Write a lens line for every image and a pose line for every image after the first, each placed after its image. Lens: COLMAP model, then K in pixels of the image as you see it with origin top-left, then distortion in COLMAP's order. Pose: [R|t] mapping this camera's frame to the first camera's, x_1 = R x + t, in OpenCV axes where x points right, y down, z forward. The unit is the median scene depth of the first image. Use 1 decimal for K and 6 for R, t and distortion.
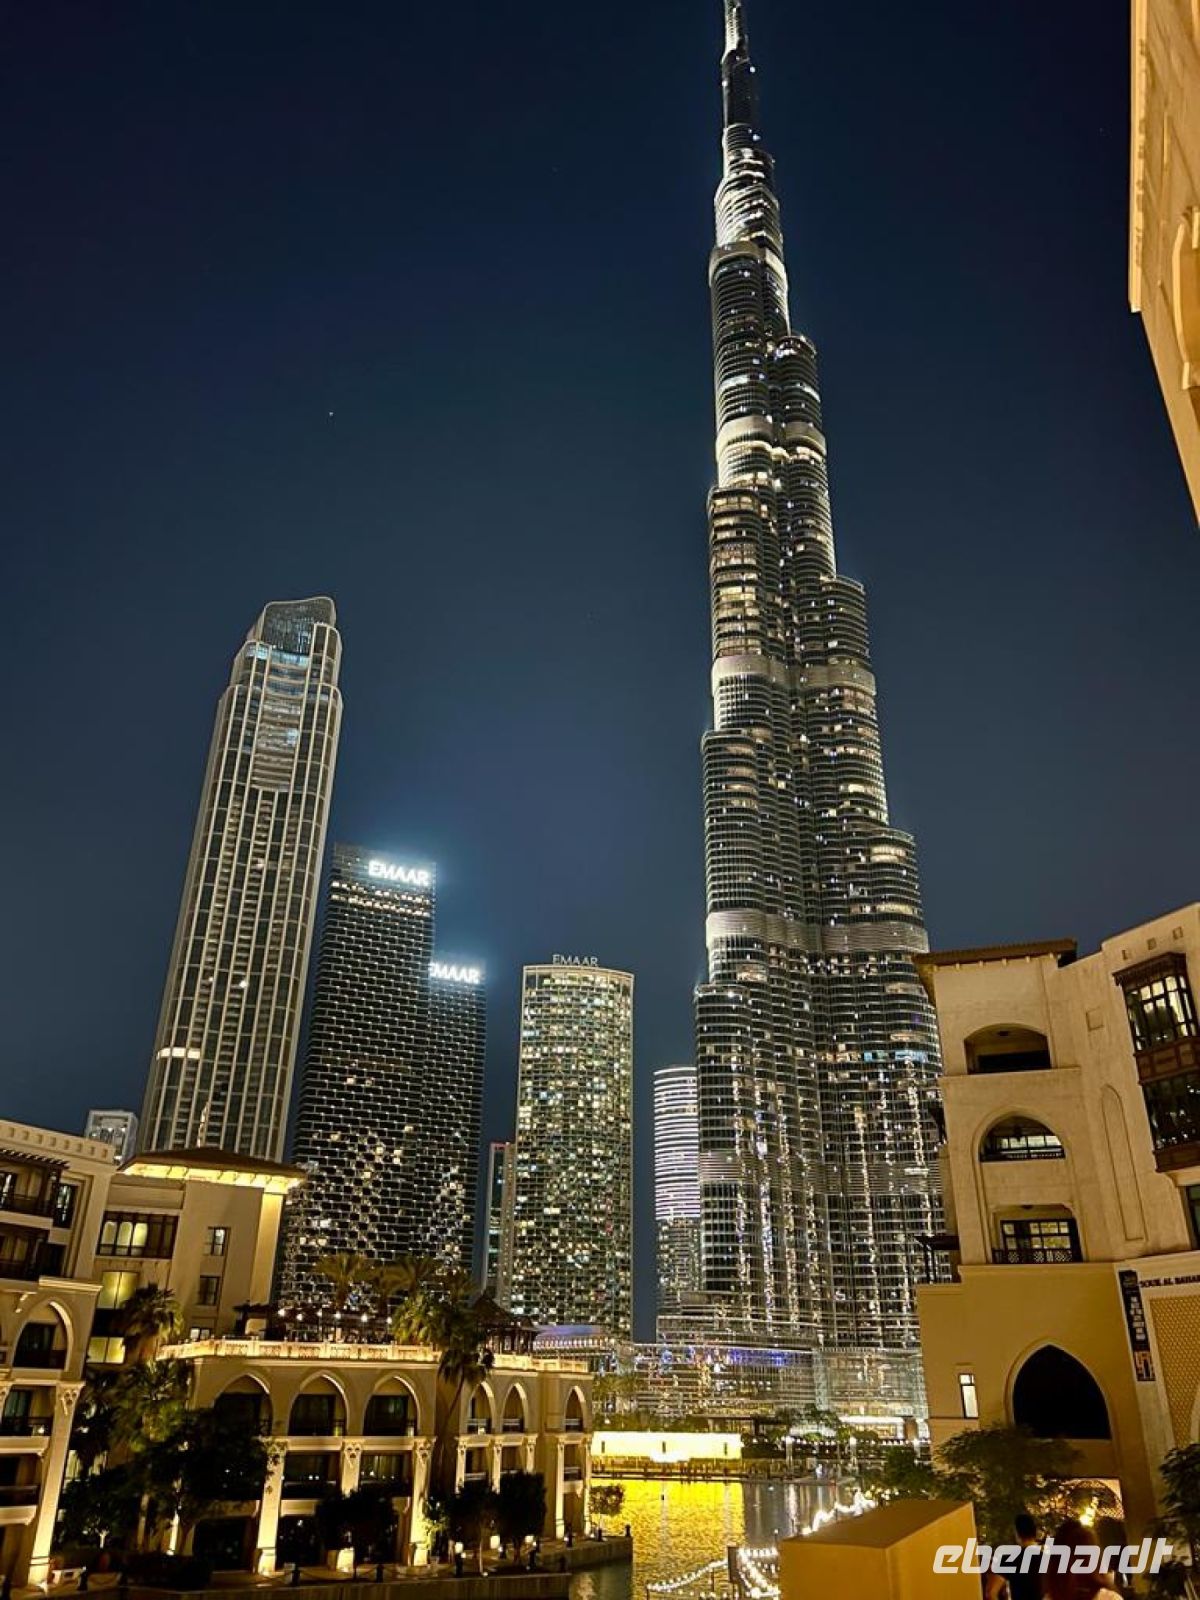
lens RADIAL K [[1212.6, 0, 600.0], [0, 1212.6, 800.0], [0, 0, 1]] dist [0.010701, -0.000403]
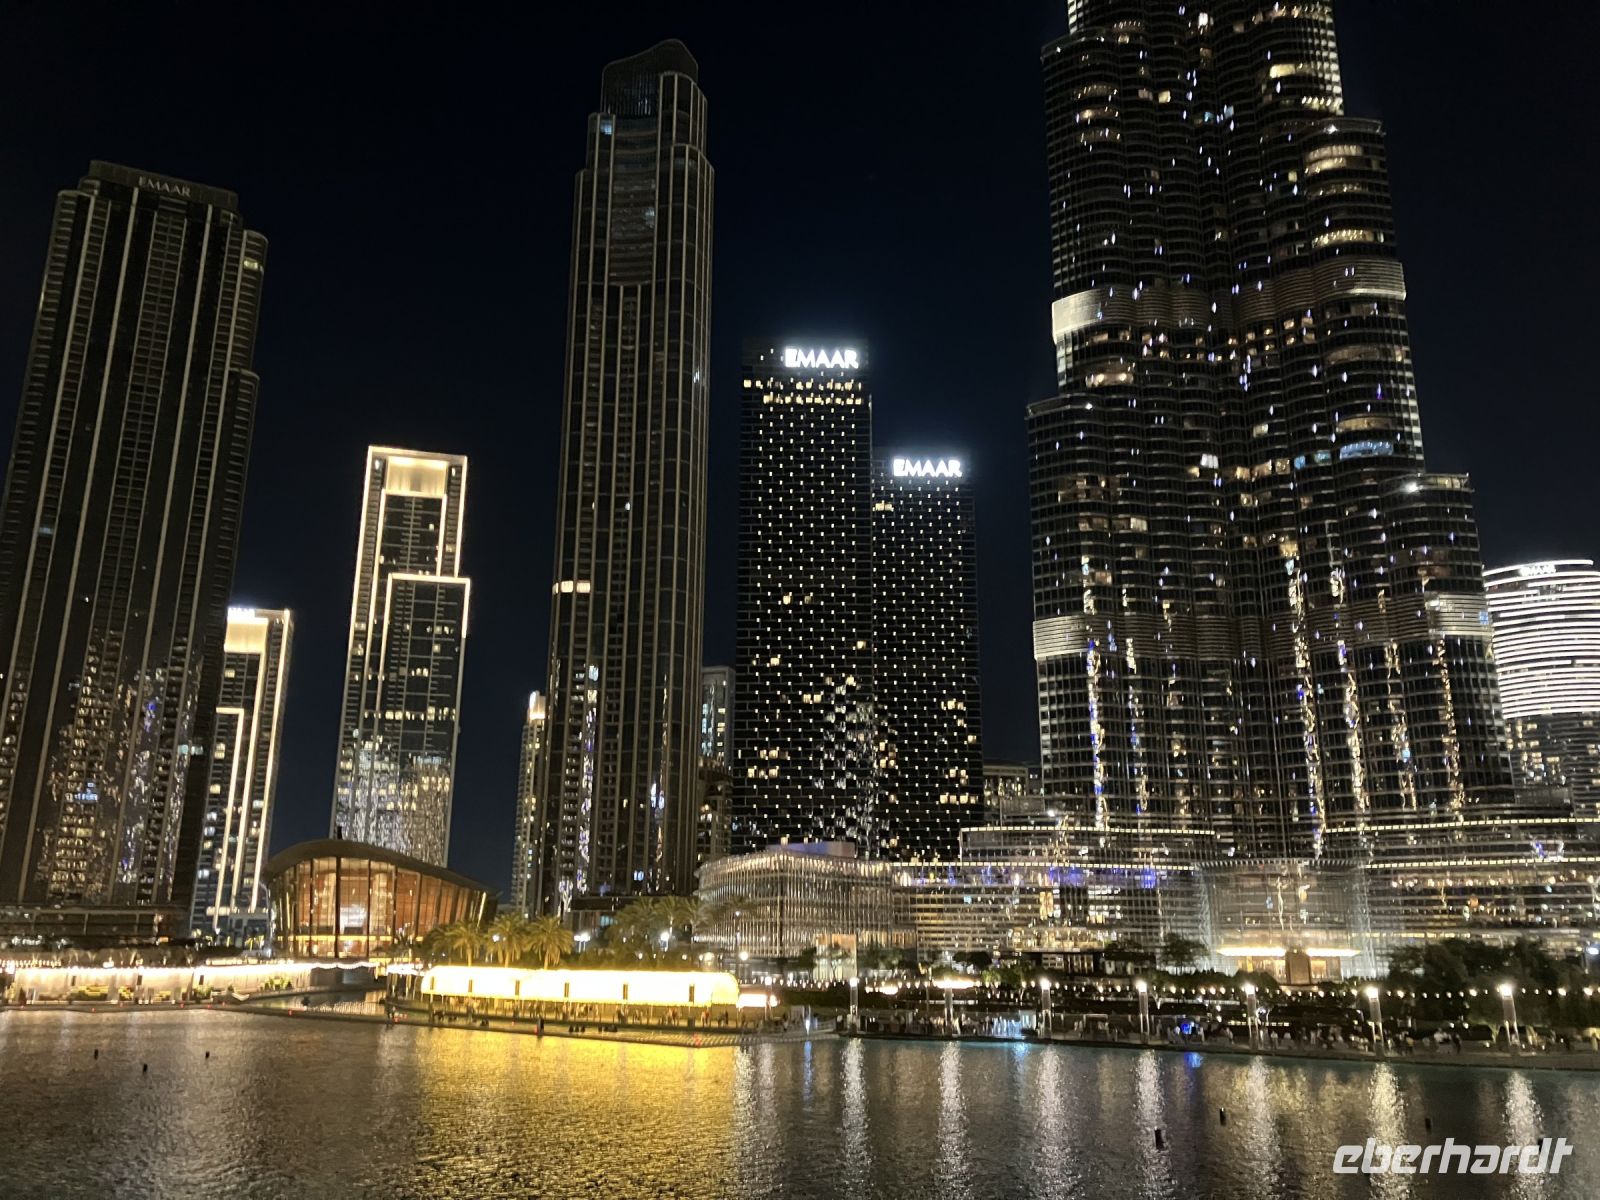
lens RADIAL K [[1285.8, 0, 800.0], [0, 1285.8, 600.0], [0, 0, 1]] dist [0.054555, -0.004385]
pose [[0.916759, -0.115750, -0.382302, 0.170946], [0.192922, 0.966368, 0.170039, 0.079263], [0.349763, -0.229639, 0.908258, 0.162931]]
